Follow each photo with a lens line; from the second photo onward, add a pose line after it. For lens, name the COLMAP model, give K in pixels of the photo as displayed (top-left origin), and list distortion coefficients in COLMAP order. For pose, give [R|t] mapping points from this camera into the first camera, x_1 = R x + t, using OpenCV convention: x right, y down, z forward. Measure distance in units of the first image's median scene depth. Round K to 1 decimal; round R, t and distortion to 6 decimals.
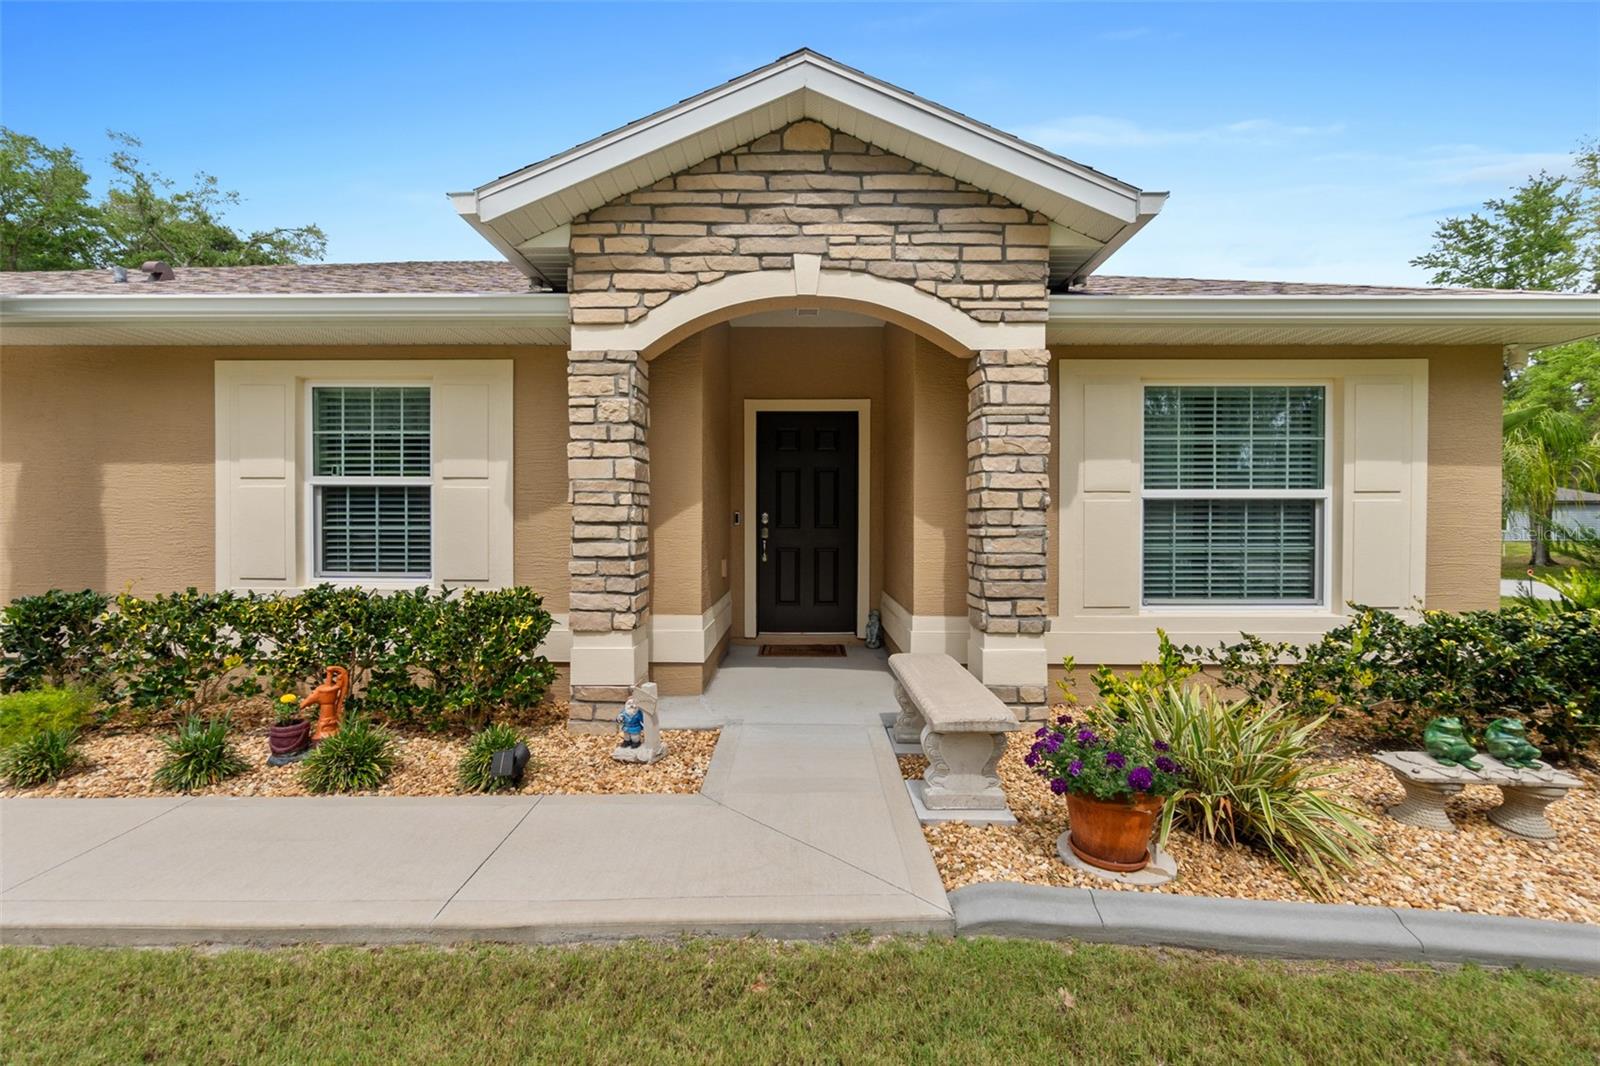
lens RADIAL K [[689.6, 0, 794.0], [0, 689.6, 523.6], [0, 0, 1]] dist [0.001036, 0.000651]
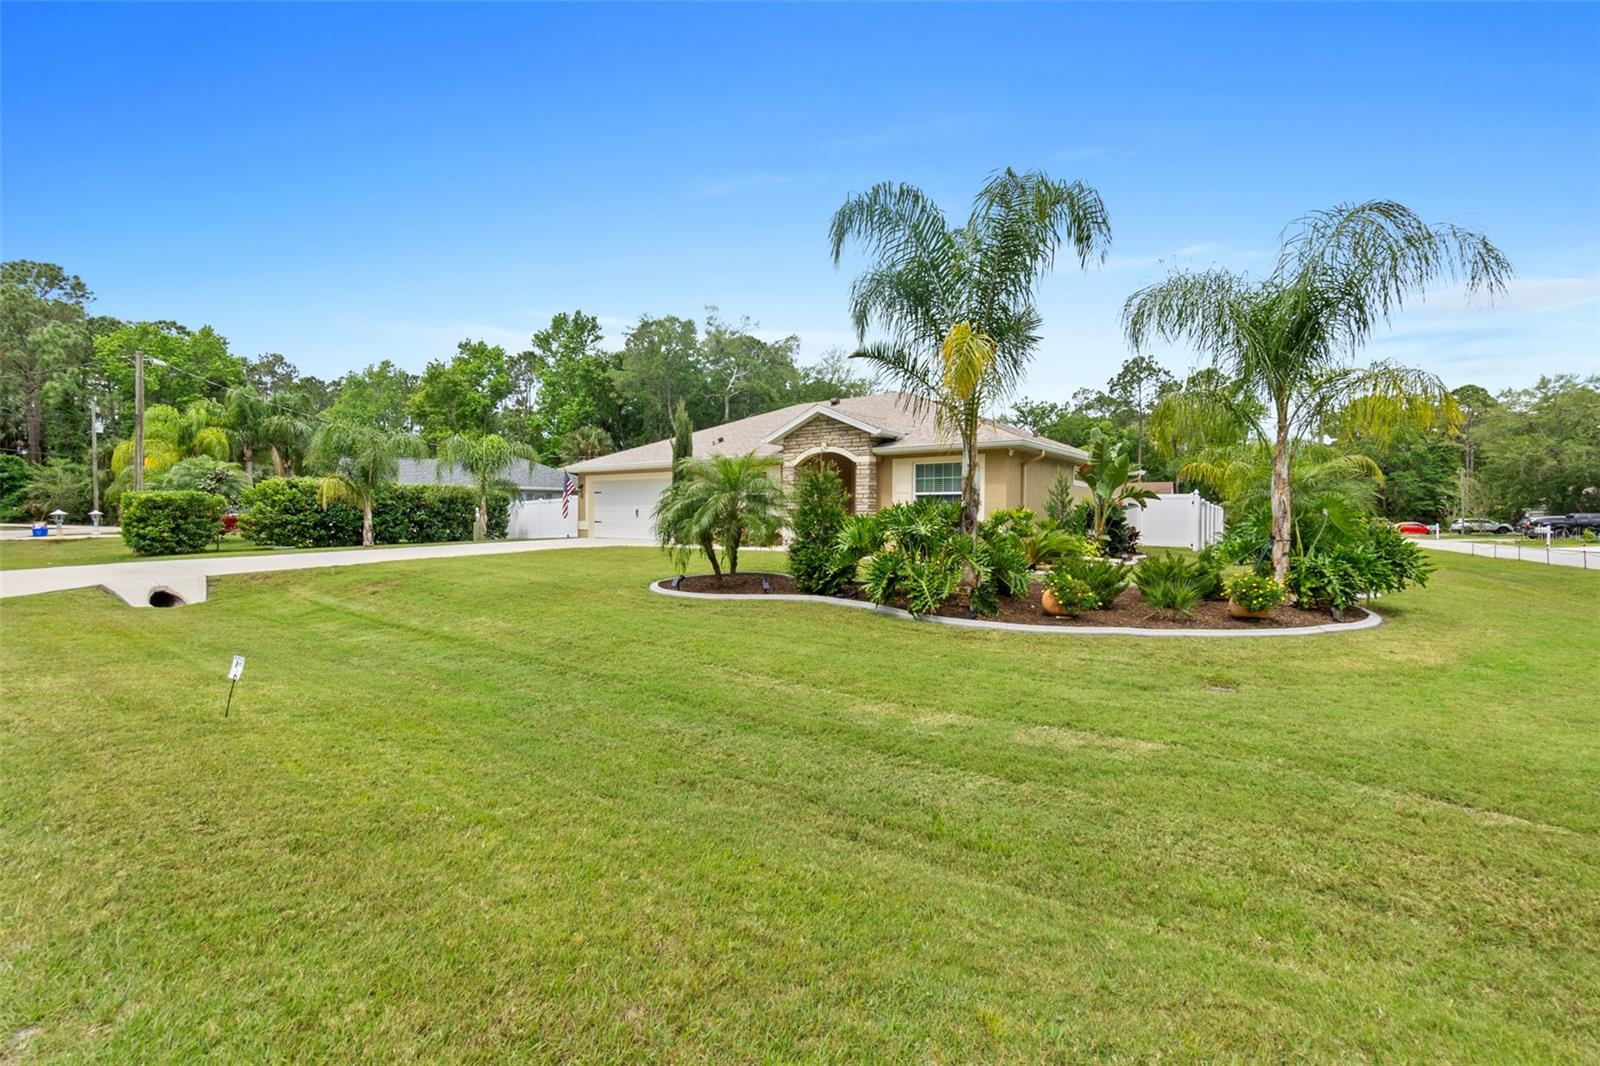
lens RADIAL K [[689.6, 0, 794.0], [0, 689.6, 523.6], [0, 0, 1]] dist [0.001036, 0.000651]
pose [[0.799213, 0.008522, -0.600987, 2.199676], [-0.008929, 0.999957, 0.002305, 0.114732], [0.600981, 0.003524, 0.799255, -2.331530]]
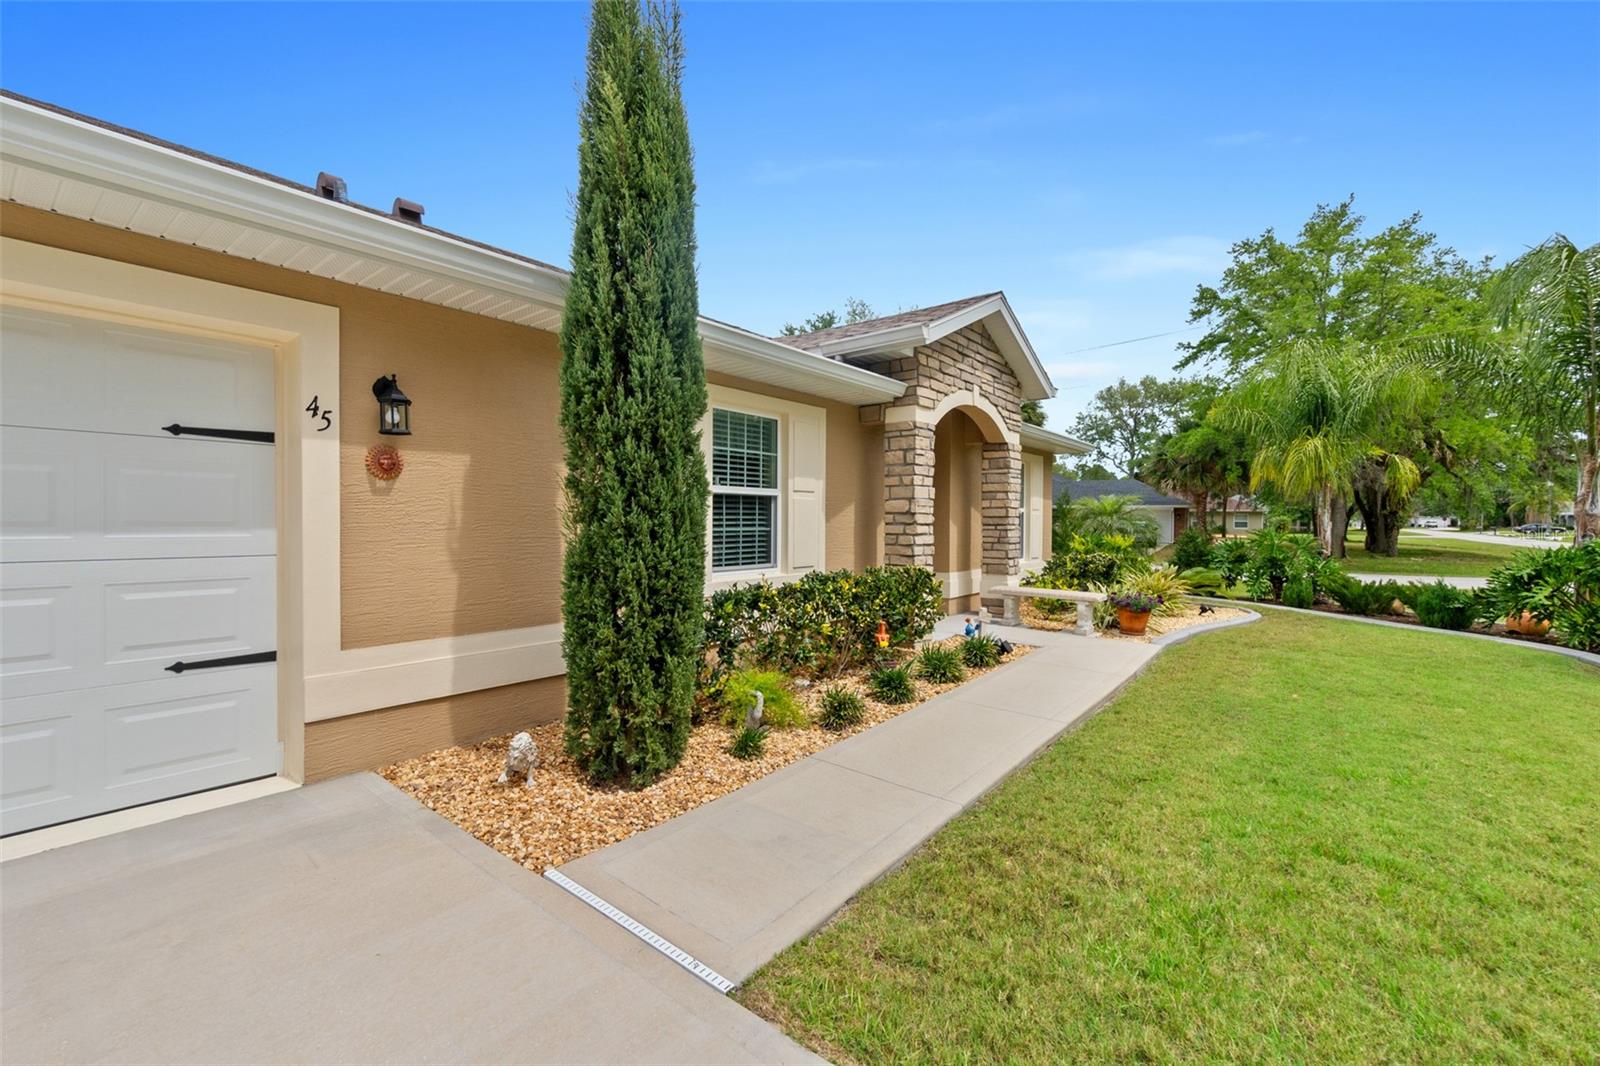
lens RADIAL K [[689.6, 0, 794.0], [0, 689.6, 523.6], [0, 0, 1]] dist [0.001036, 0.000651]
pose [[0.615585, -0.003374, 0.788063, -1.538857], [0.002474, 0.999994, 0.002349, -0.005902], [-0.788067, 0.000503, 0.615590, 0.176279]]
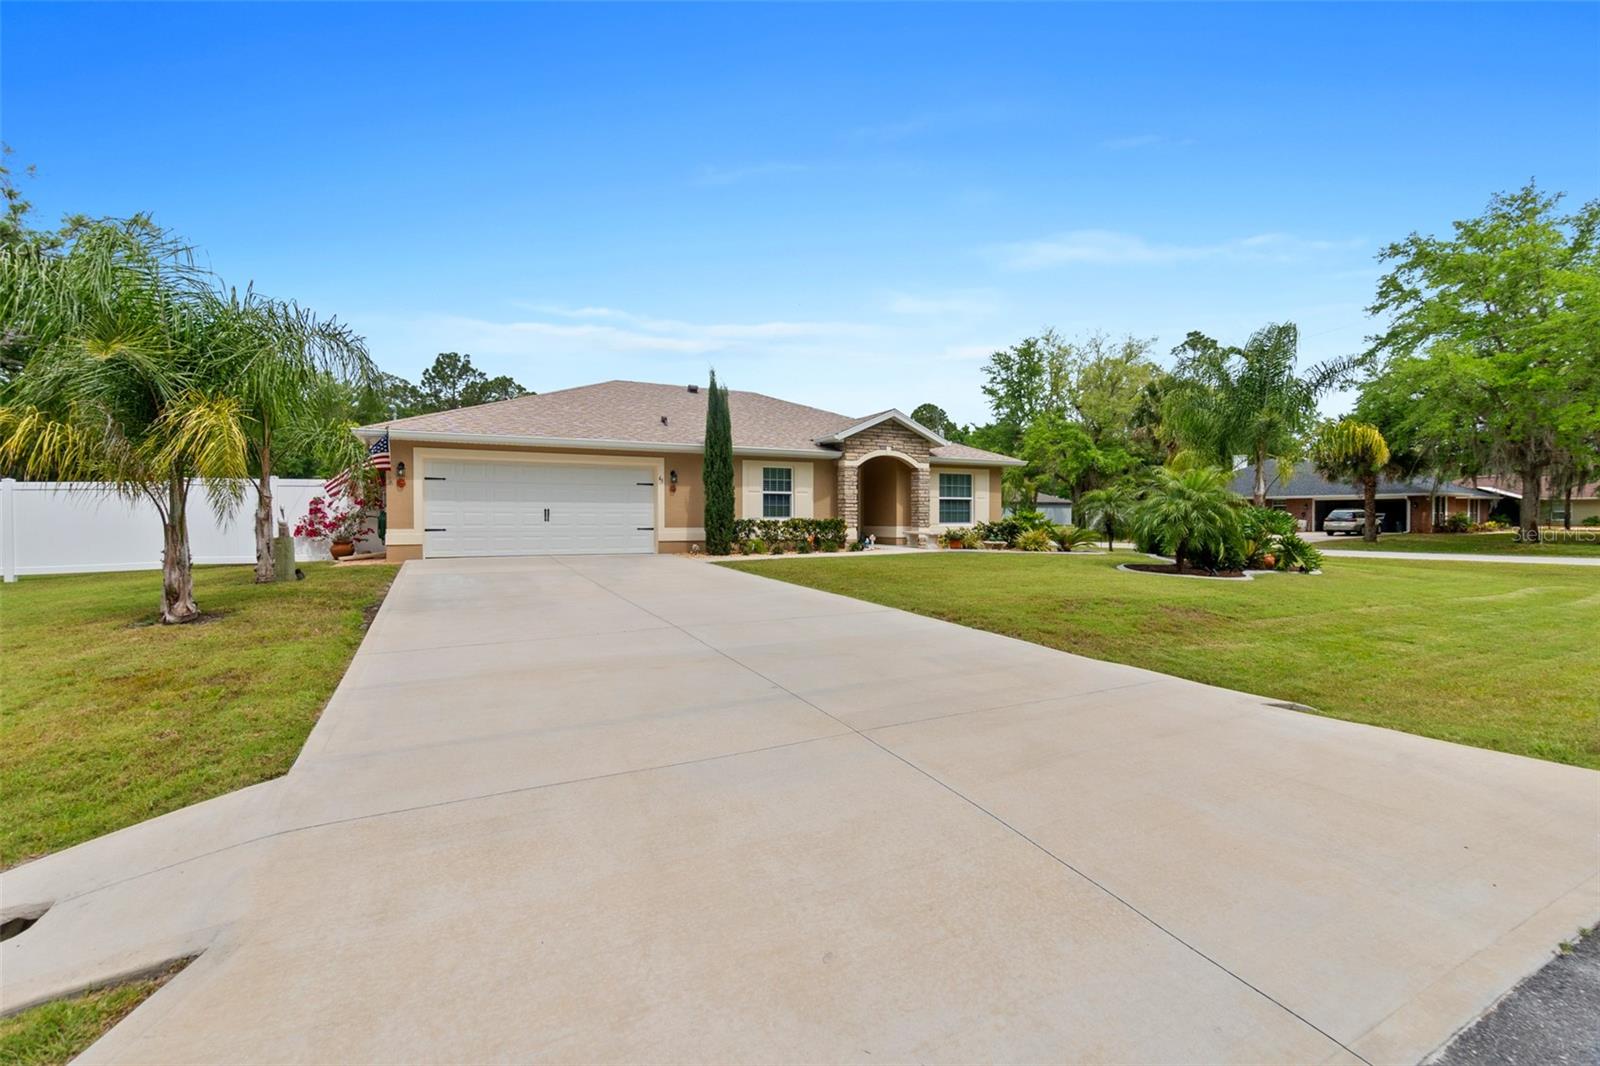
lens RADIAL K [[689.6, 0, 794.0], [0, 689.6, 523.6], [0, 0, 1]] dist [0.001036, 0.000651]
pose [[0.891353, -0.006593, 0.453261, -2.270454], [0.004703, 0.999975, 0.005297, 0.090132], [-0.453285, -0.002589, 0.891362, -2.447148]]
